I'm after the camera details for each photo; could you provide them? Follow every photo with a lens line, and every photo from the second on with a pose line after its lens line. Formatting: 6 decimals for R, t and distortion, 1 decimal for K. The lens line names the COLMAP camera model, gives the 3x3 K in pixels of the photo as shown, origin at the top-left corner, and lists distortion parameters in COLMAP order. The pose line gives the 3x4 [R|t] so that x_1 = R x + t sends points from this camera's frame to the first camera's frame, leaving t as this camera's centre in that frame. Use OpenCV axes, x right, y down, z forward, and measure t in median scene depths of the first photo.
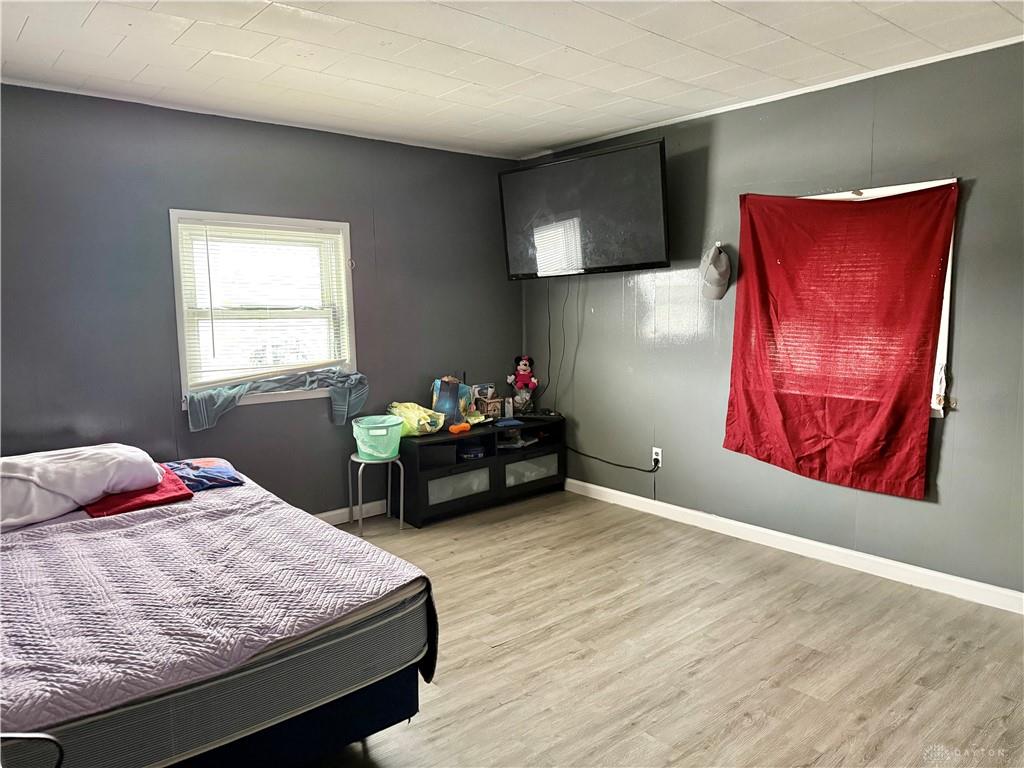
lens RADIAL K [[711.7, 0, 512.0], [0, 711.7, 384.0], [0, 0, 1]] dist [0.003027, 0.000118]
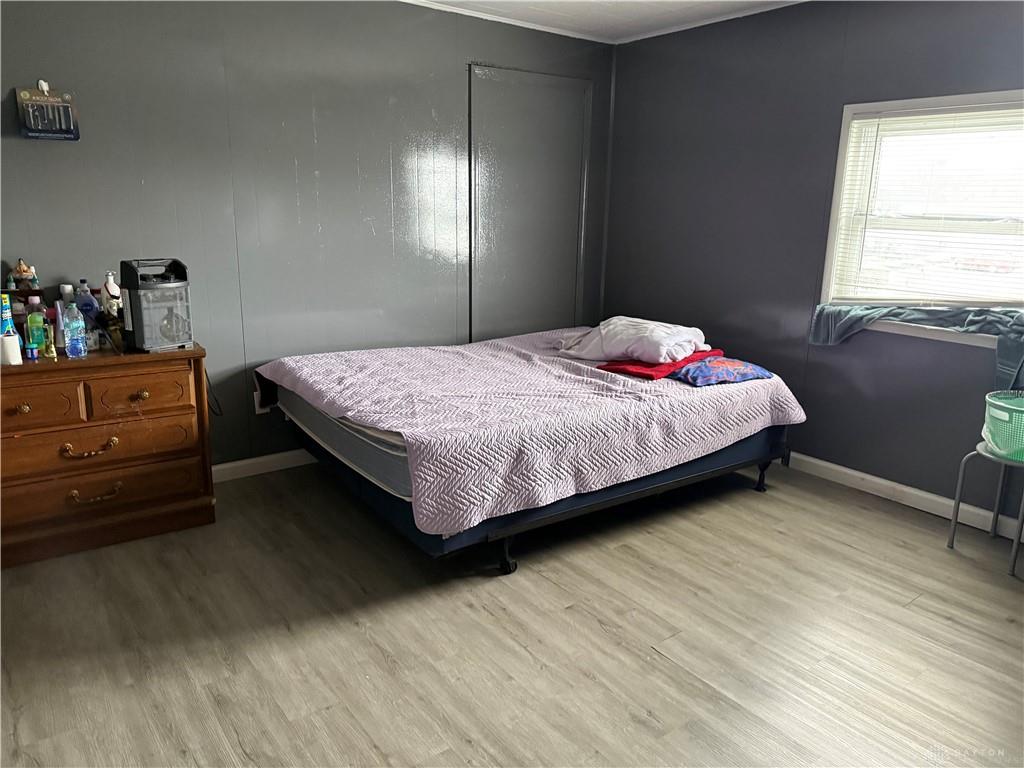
lens RADIAL K [[711.7, 0, 512.0], [0, 711.7, 384.0], [0, 0, 1]] dist [0.003027, 0.000118]
pose [[-0.058512, 0.250833, -0.966260, 0.510318], [-0.133425, 0.957270, 0.256579, -0.073456], [0.989330, 0.143936, -0.022545, 0.610654]]
